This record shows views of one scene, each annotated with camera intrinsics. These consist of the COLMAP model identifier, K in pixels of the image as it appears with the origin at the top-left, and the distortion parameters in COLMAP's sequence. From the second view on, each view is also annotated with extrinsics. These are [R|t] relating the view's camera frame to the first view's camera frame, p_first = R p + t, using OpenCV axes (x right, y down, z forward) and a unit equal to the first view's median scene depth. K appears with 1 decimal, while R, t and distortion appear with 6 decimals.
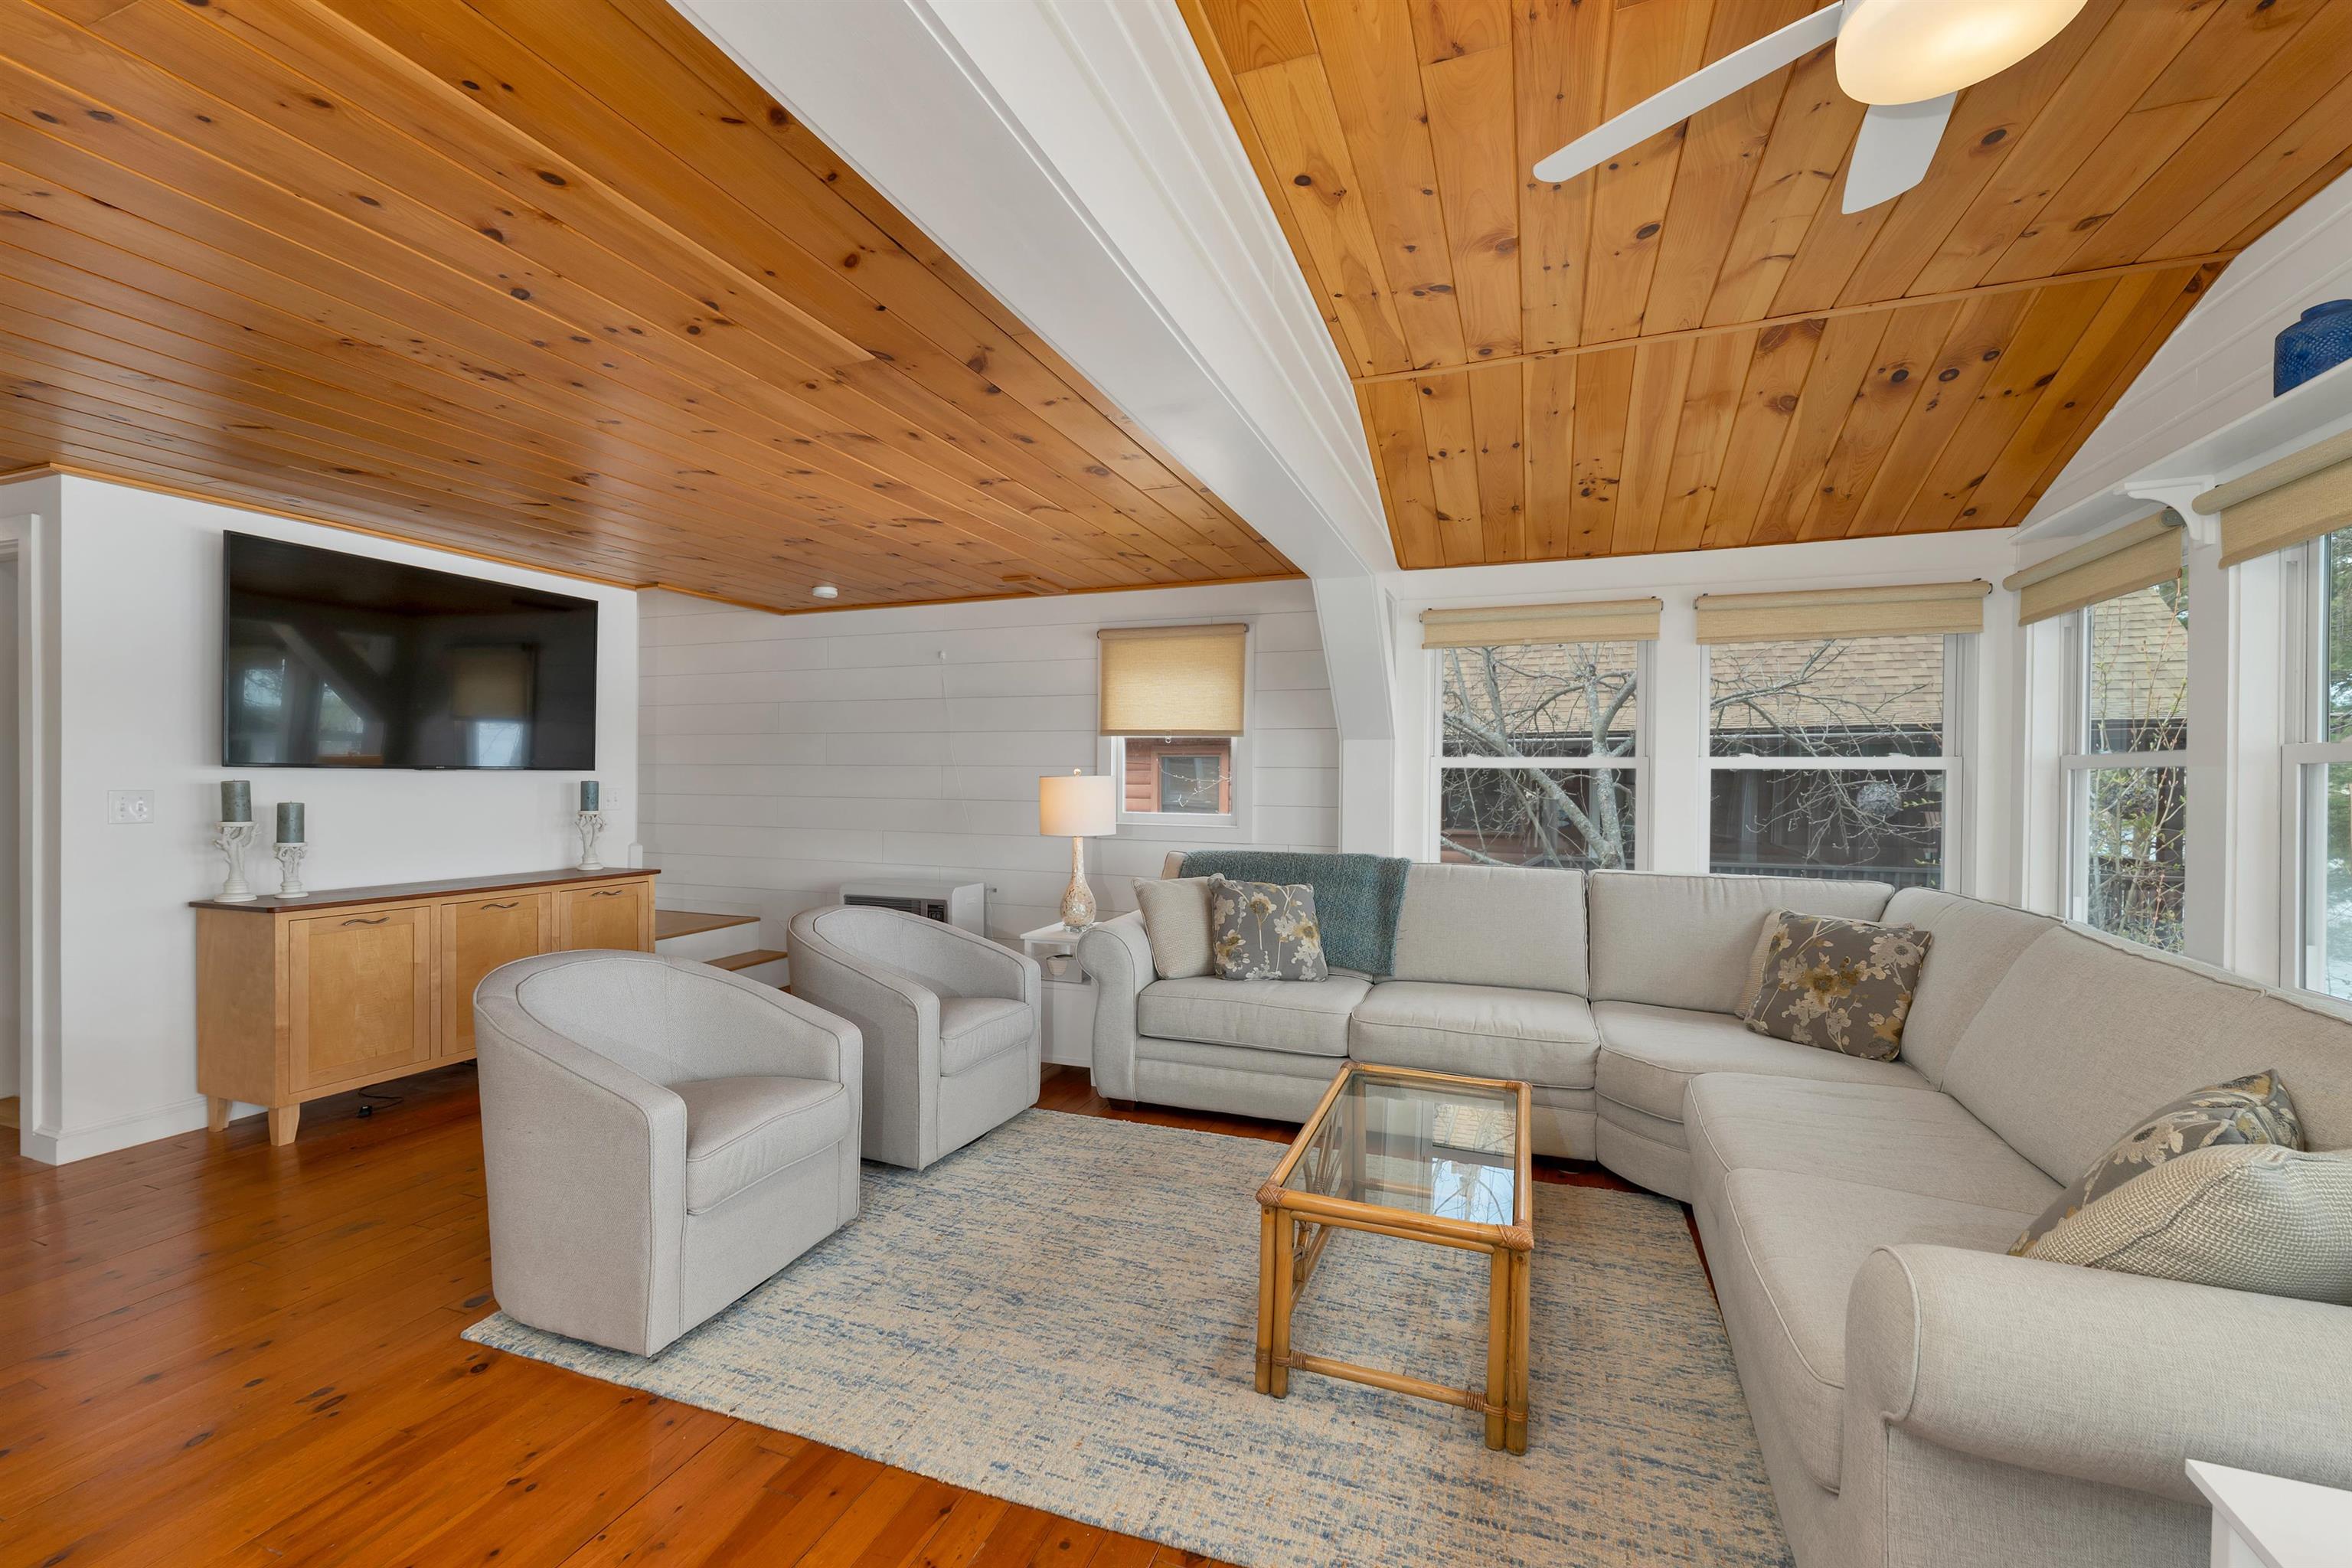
lens RADIAL K [[980.0, 0, 1183.9], [0, 980.0, 771.9], [0, 0, 1]] dist [-0.000198, -0.000365]
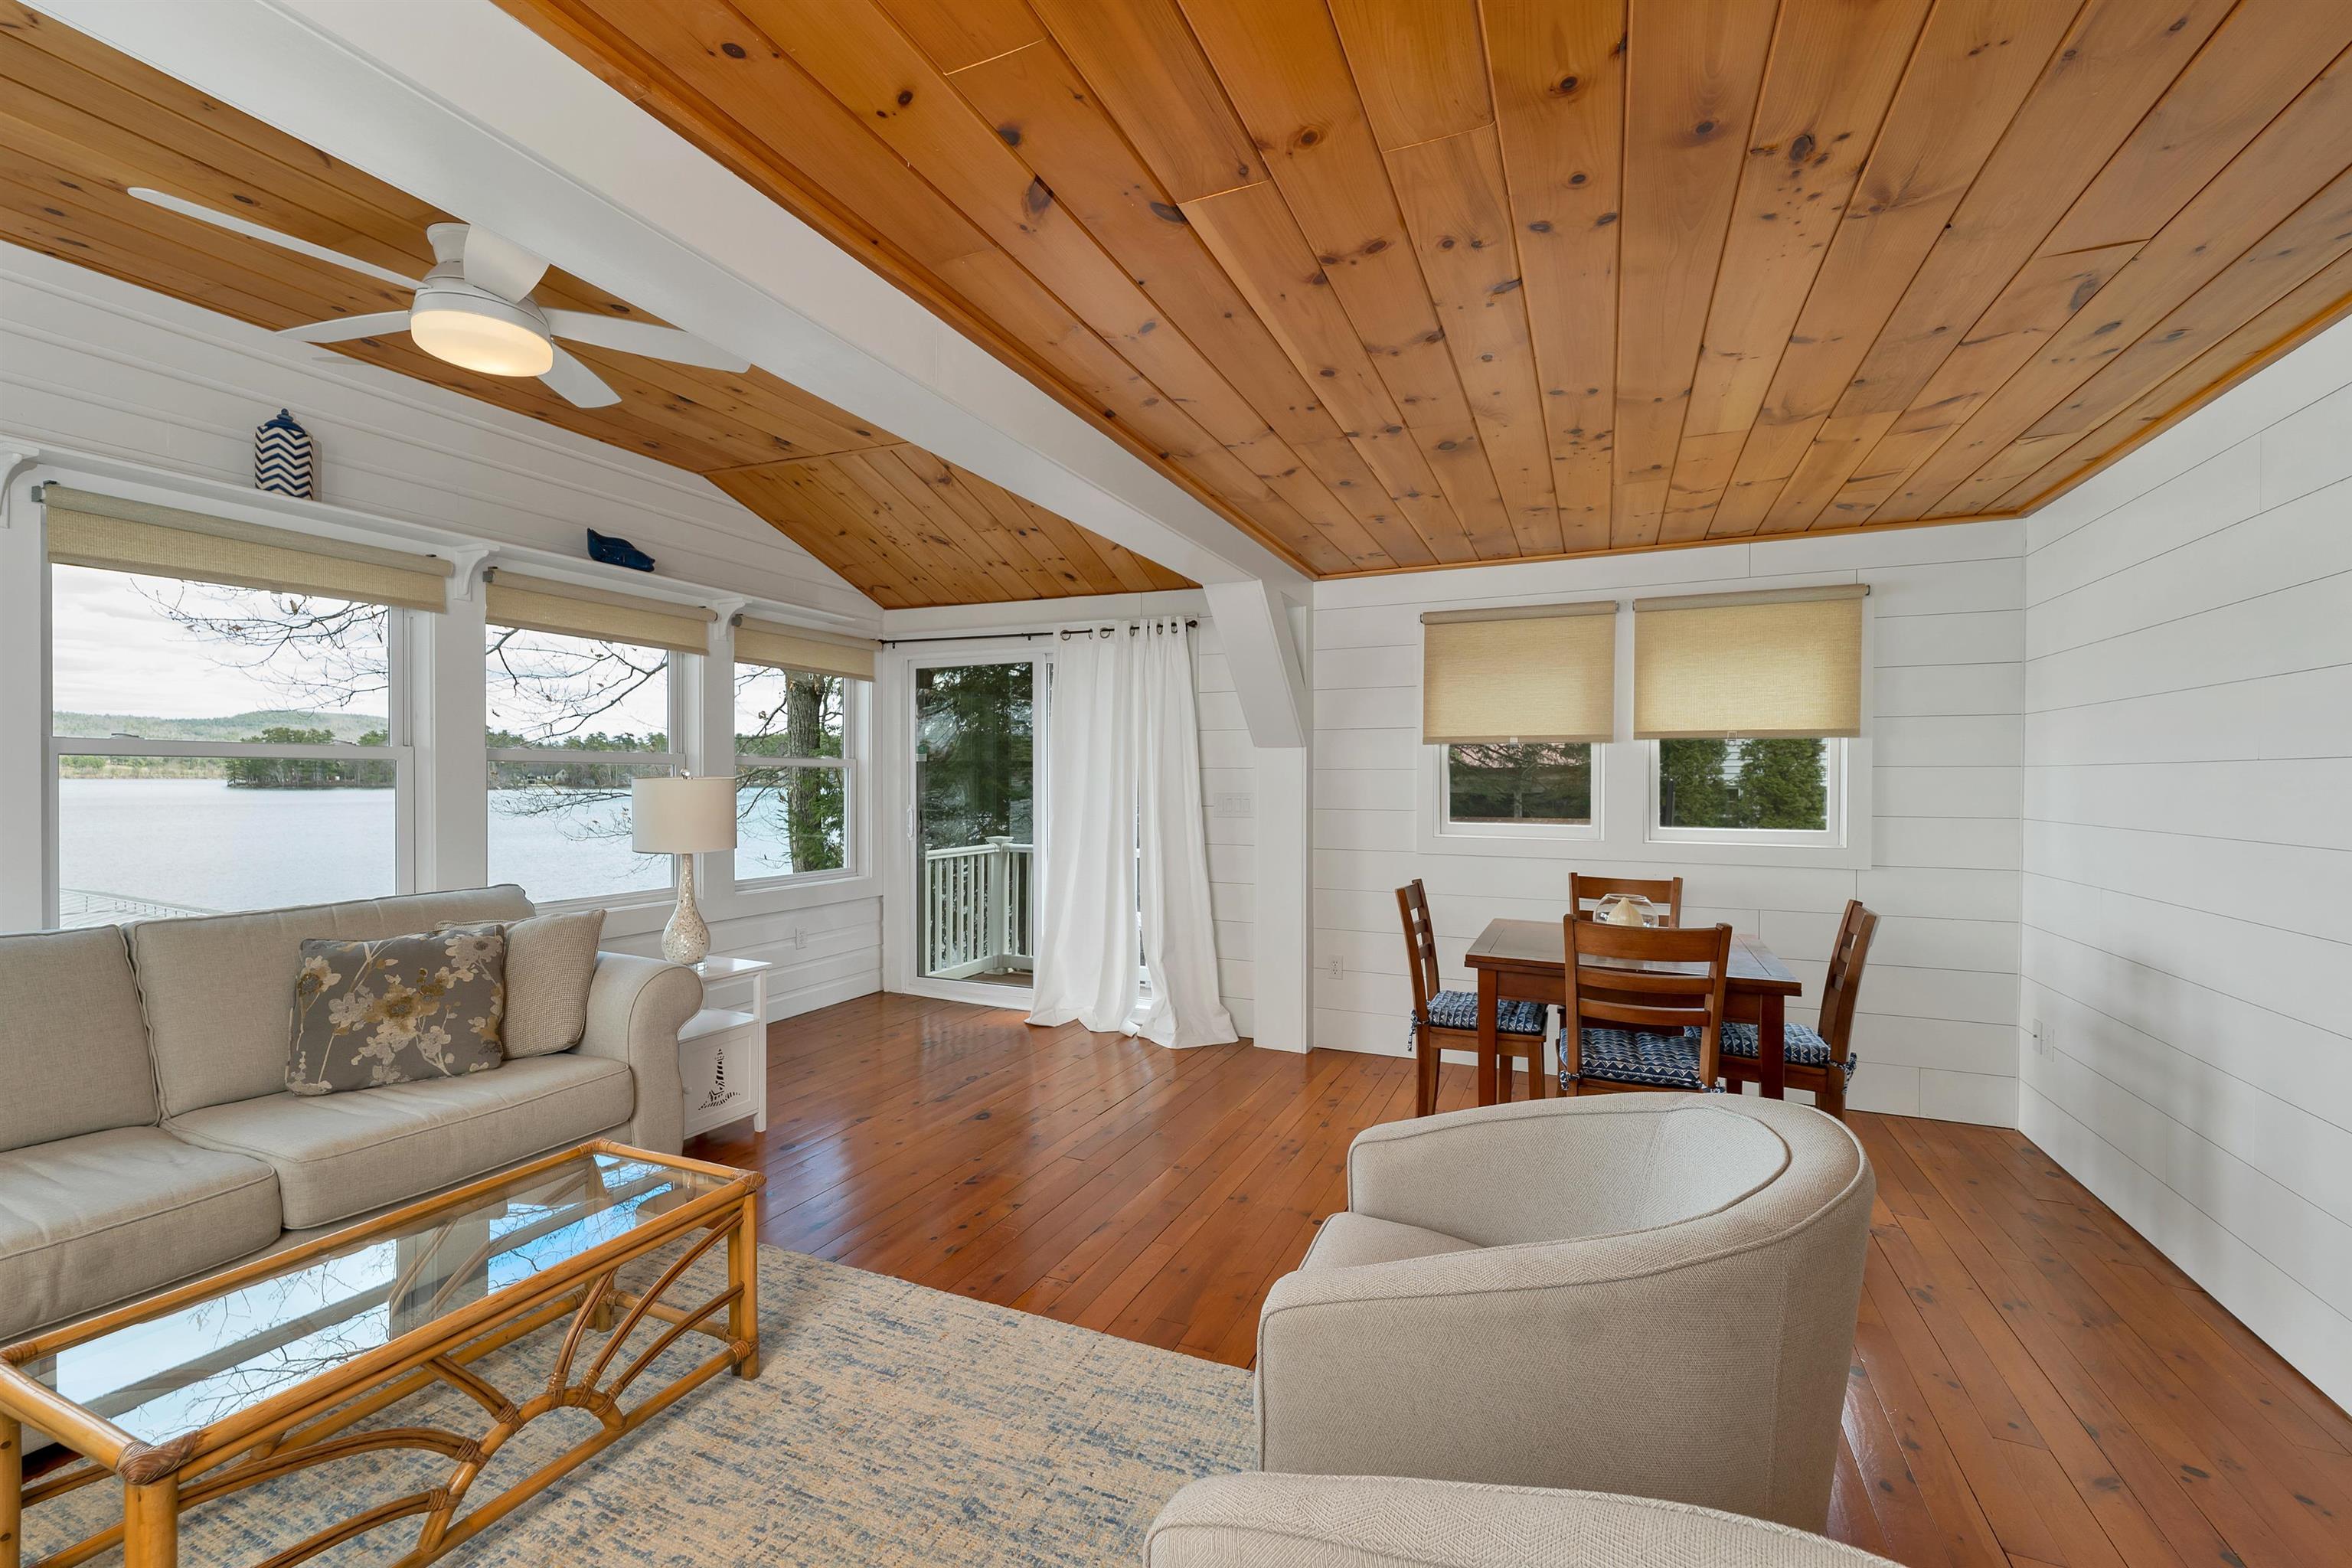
lens RADIAL K [[980.0, 0, 1182.9], [0, 980.0, 789.7], [0, 0, 1]] dist [-0.000198, -0.000365]
pose [[-0.997914, -0.013310, 0.063169, -0.279023], [-0.013183, 0.999910, 0.002437, 0.006107], [-0.063196, 0.001599, -0.998000, 1.305968]]
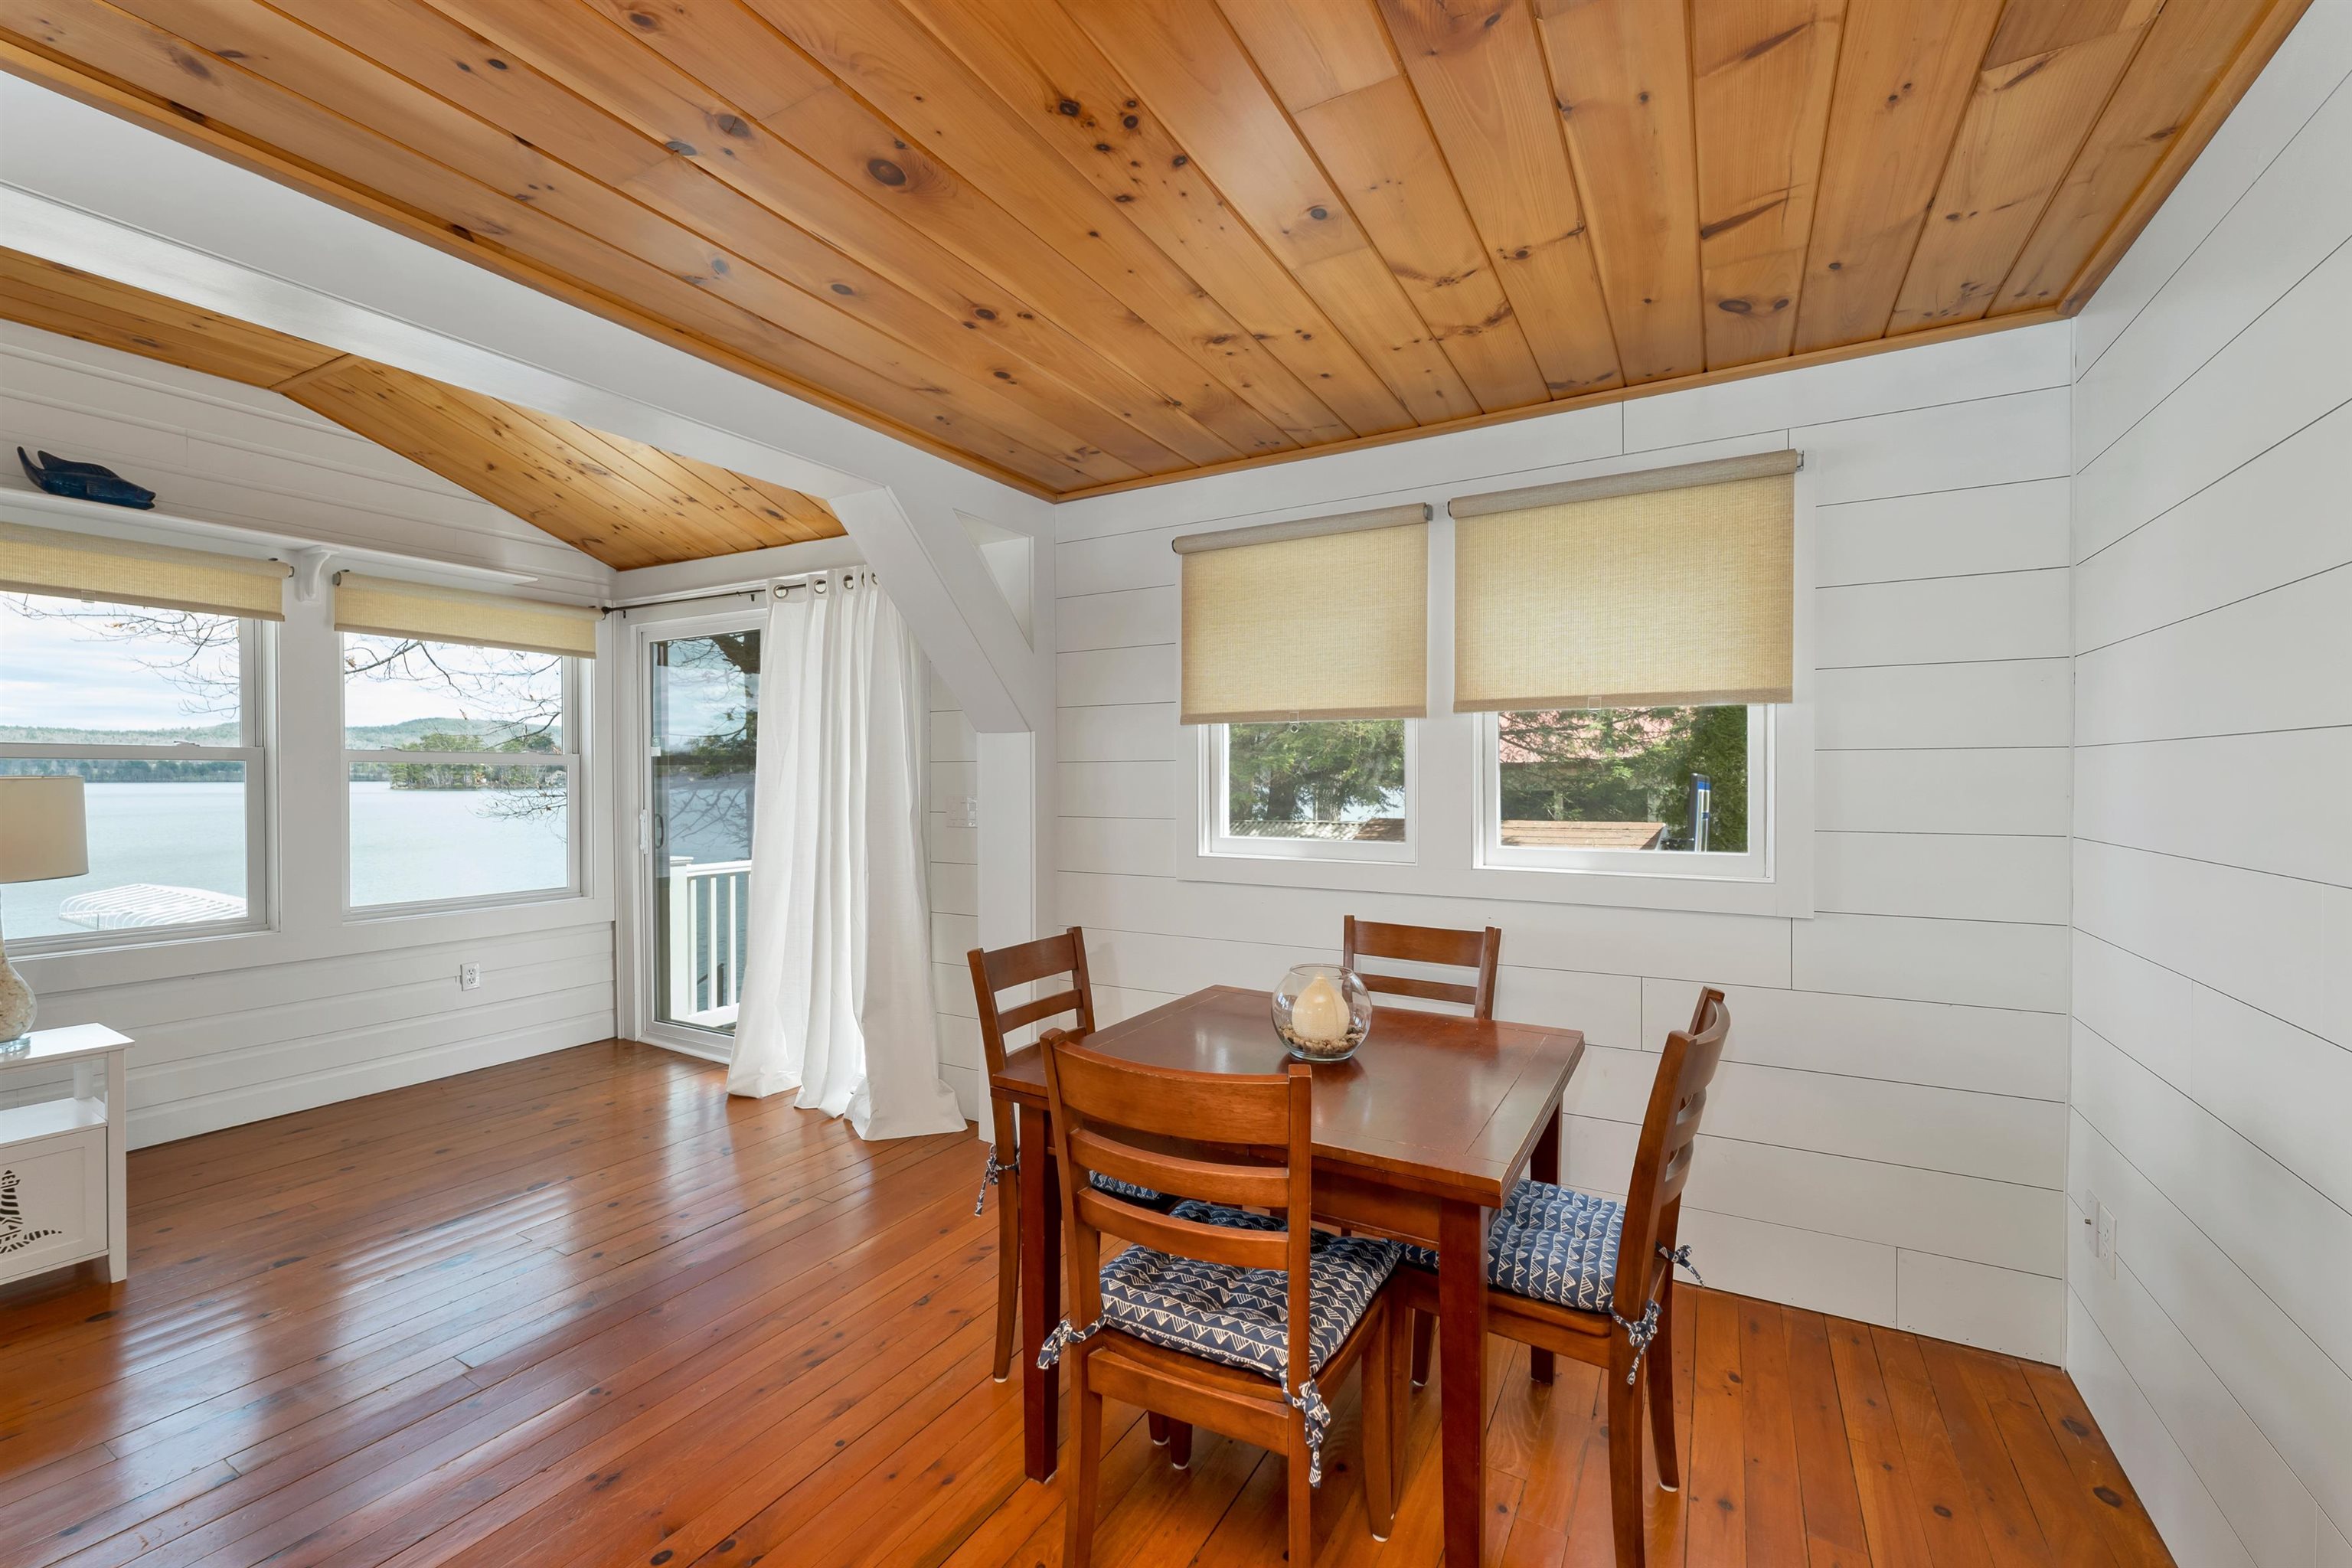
lens RADIAL K [[980.0, 0, 1185.6], [0, 980.0, 788.8], [0, 0, 1]] dist [-0.000198, -0.000365]
pose [[-0.986977, -0.009631, 0.160576, -0.704734], [-0.009126, 0.999951, 0.003883, 0.000312], [-0.160605, 0.002367, -0.987016, 0.849698]]
